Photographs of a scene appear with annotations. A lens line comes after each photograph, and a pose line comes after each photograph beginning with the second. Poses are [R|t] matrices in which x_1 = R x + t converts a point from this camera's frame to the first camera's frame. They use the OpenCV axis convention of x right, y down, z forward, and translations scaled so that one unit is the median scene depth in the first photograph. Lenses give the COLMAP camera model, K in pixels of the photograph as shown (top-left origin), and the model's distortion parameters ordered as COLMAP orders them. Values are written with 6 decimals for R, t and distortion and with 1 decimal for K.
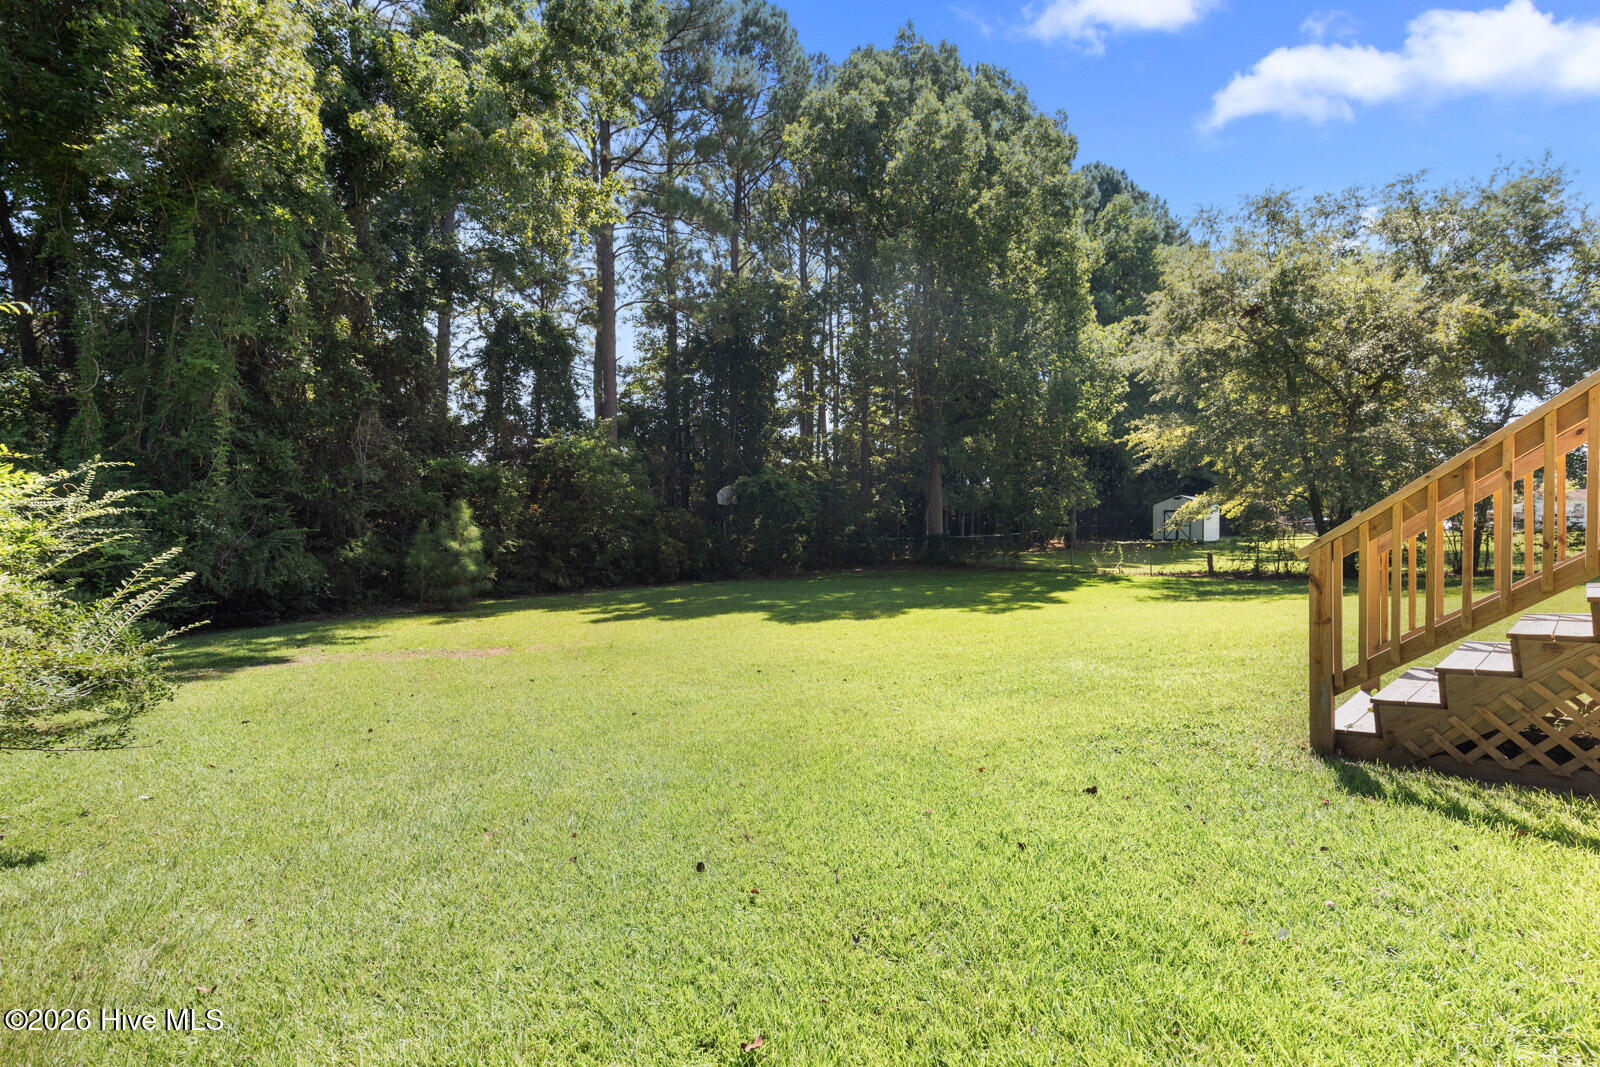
lens RADIAL K [[707.6, 0, 800.6], [0, 707.6, 533.1], [0, 0, 1]] dist [-0.020219, -0.000253]
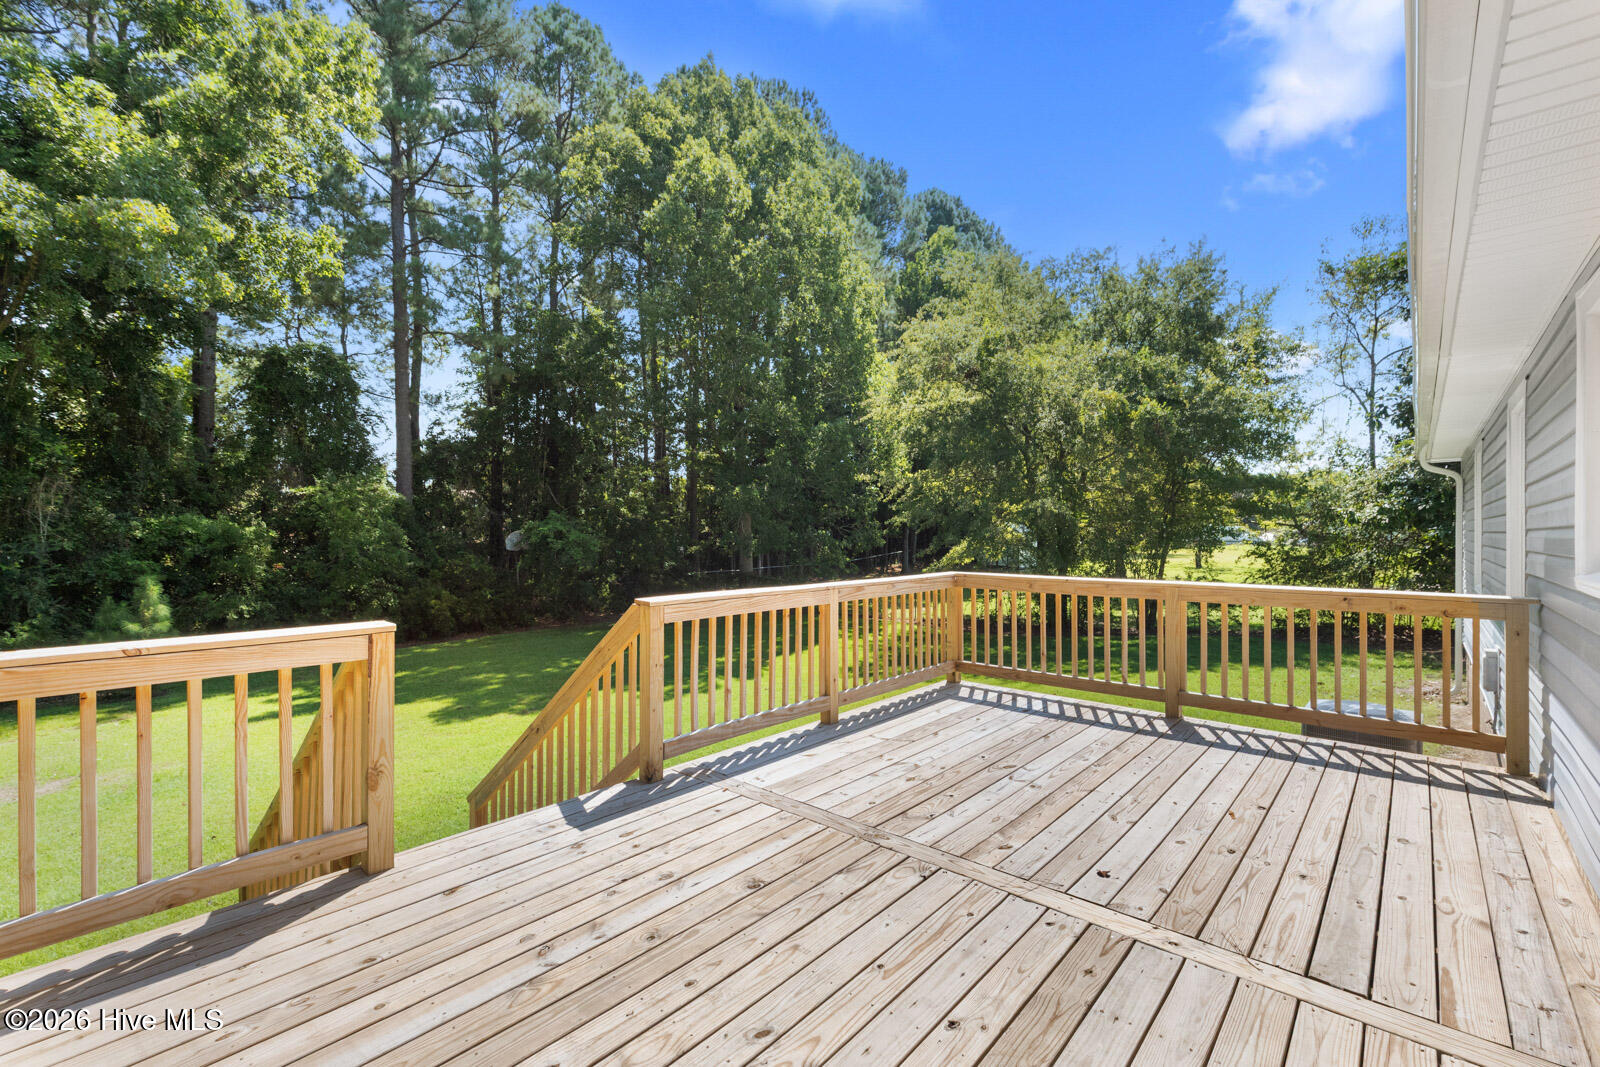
lens RADIAL K [[732.1, 0, 799.8], [0, 732.1, 533.4], [0, 0, 1]] dist [-0.003010, -0.000239]
pose [[0.993133, -0.019786, 0.115307, 0.186018], [0.020394, 0.999784, -0.004095, -0.058233], [-0.115201, 0.006418, 0.993321, -0.040645]]
